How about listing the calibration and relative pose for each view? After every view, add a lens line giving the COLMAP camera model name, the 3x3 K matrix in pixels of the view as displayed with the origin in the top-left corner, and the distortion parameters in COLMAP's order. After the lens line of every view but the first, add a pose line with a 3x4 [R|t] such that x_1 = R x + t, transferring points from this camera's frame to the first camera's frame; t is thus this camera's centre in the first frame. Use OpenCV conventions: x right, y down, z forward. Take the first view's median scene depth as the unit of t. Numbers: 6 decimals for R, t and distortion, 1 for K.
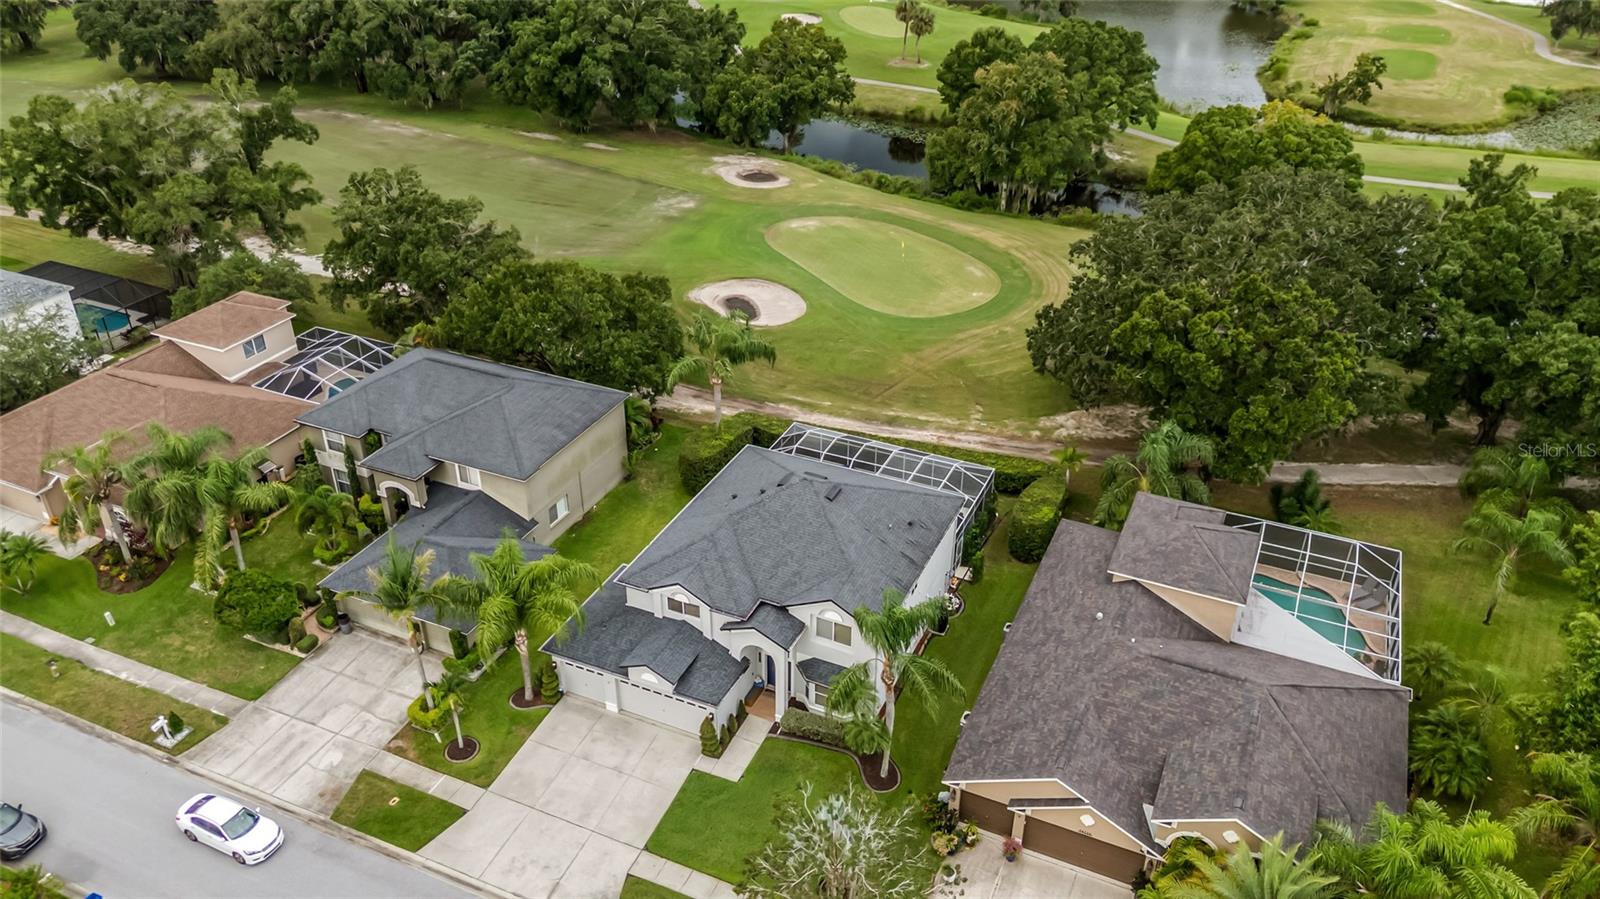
lens RADIAL K [[1176.8, 0, 800.0], [0, 1176.8, 449.5], [0, 0, 1]] dist [0.077380, -0.081214]
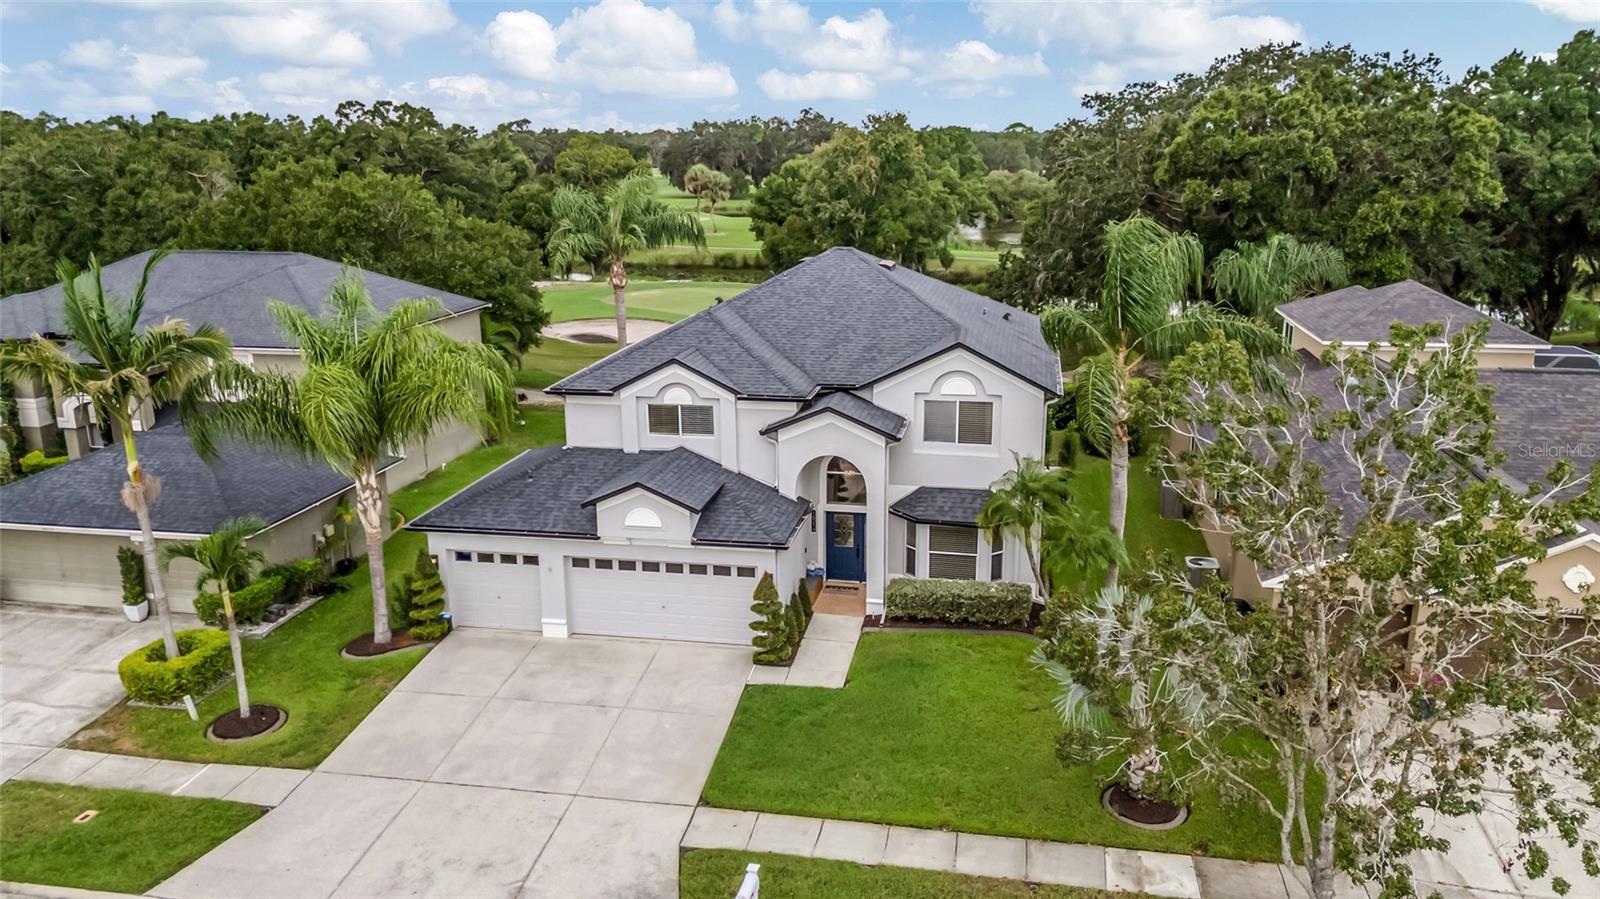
lens RADIAL K [[1176.8, 0, 800.0], [0, 1176.8, 449.5], [0, 0, 1]] dist [0.077380, -0.081214]
pose [[0.972812, -0.071091, 0.220414, -0.168736], [0.129814, 0.955539, -0.264750, 0.303810], [-0.191792, 0.286165, 0.938789, 0.485156]]
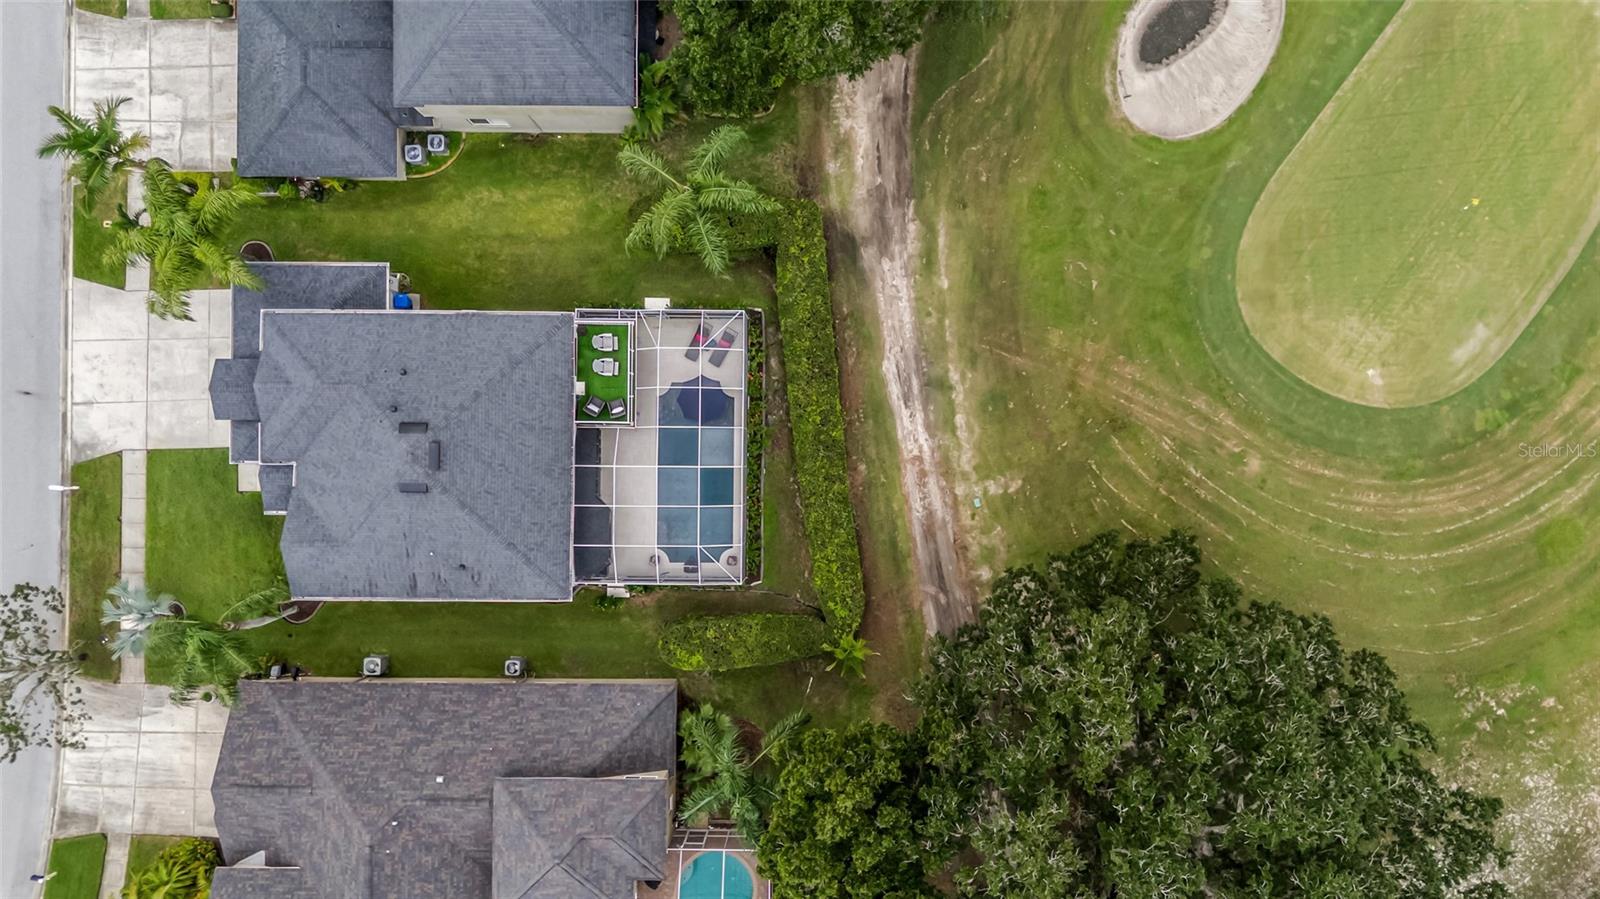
lens RADIAL K [[1150.7, 0, 800.0], [0, 1150.7, 449.5], [0, 0, 1]] dist [0.064578, -0.067877]
pose [[0.405785, 0.913775, -0.018806, 0.142307], [-0.458653, 0.221388, 0.860595, -0.889574], [0.790554, -0.340591, 0.508942, 0.844944]]
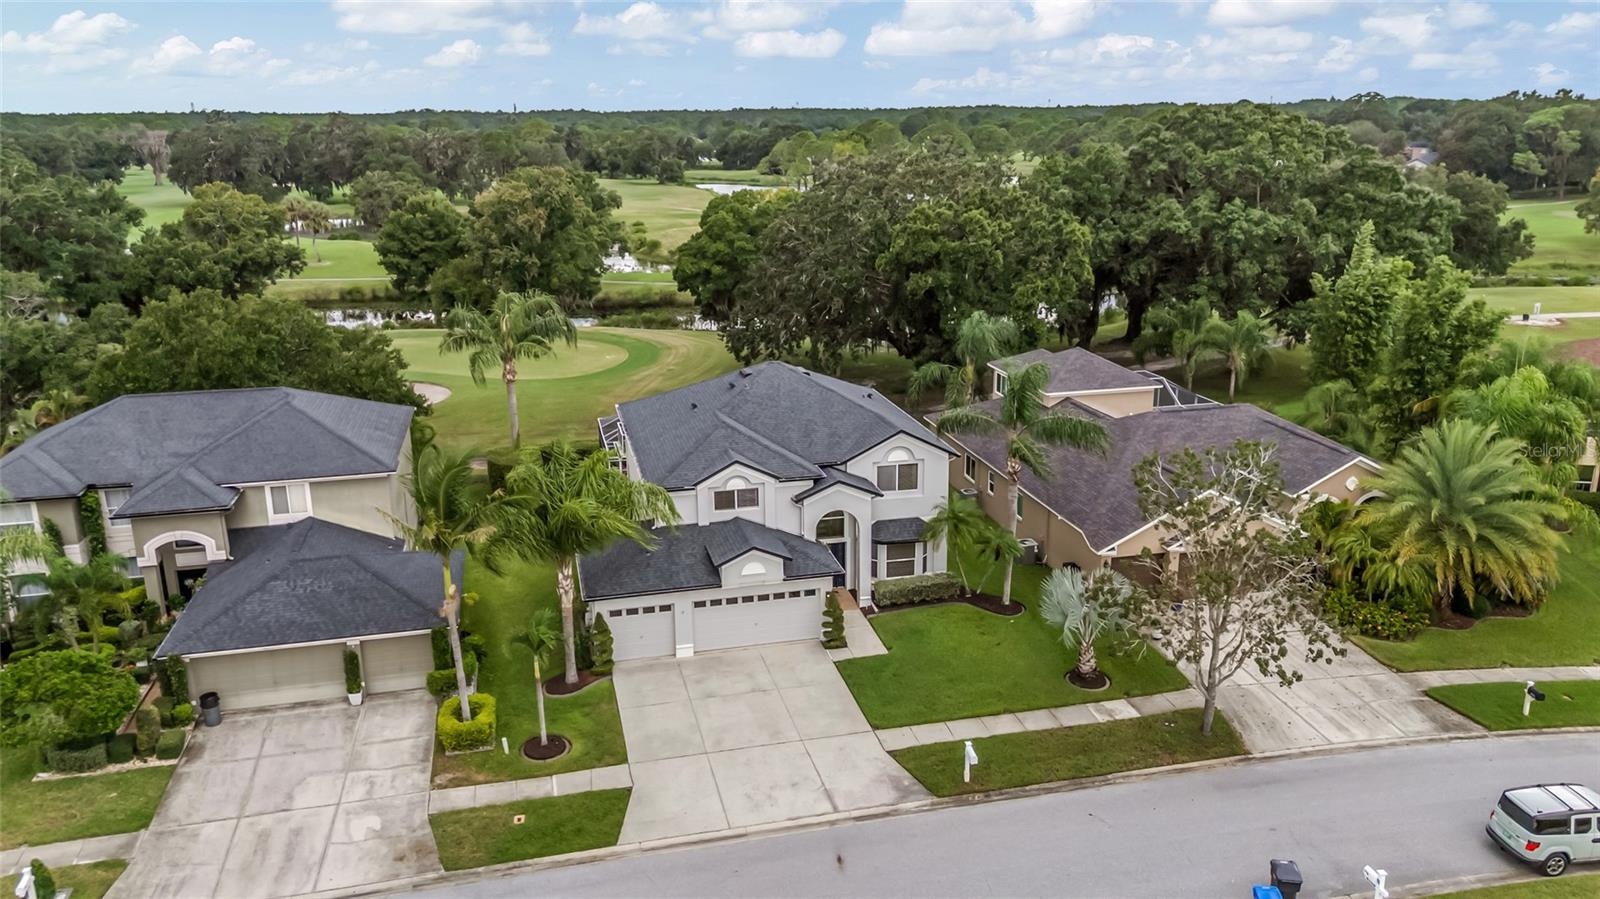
lens RADIAL K [[1176.8, 0, 800.0], [0, 1176.8, 449.5], [0, 0, 1]] dist [0.077380, -0.081214]
pose [[0.792910, -0.180854, 0.581882, -0.540365], [0.324521, 0.933578, -0.152049, 0.244195], [-0.515733, 0.309394, 0.798934, 0.316697]]
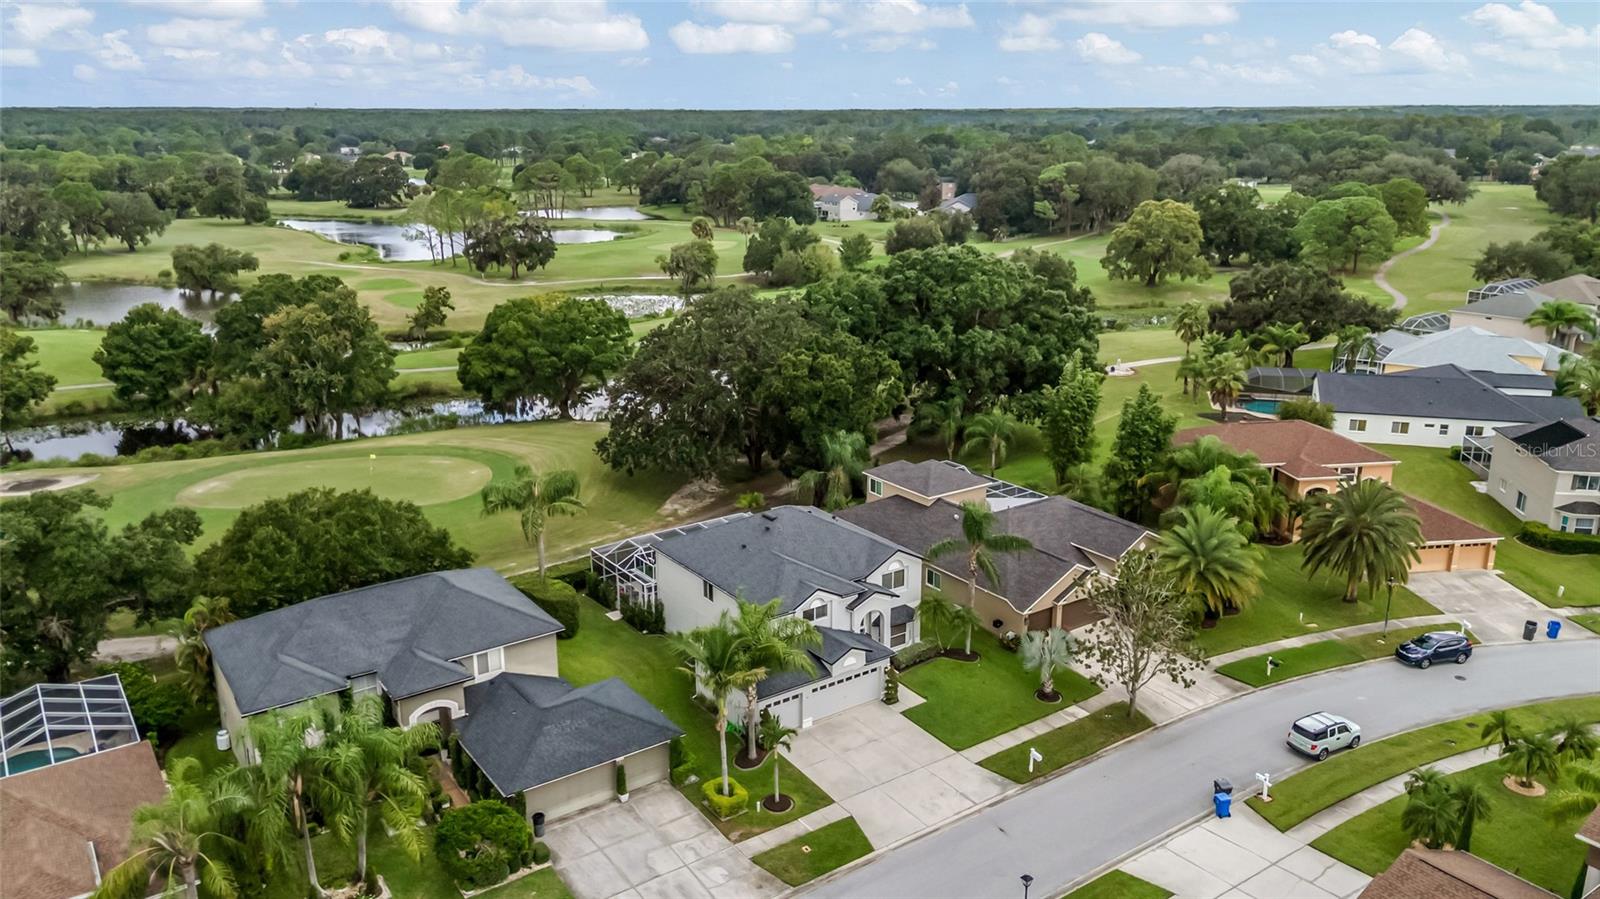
lens RADIAL K [[1176.8, 0, 800.0], [0, 1176.8, 449.5], [0, 0, 1]] dist [0.077380, -0.081214]
pose [[0.507609, -0.247095, 0.825395, -1.076620], [0.445049, 0.895489, -0.005622, -0.016927], [-0.737743, 0.370195, 0.564527, 0.269562]]
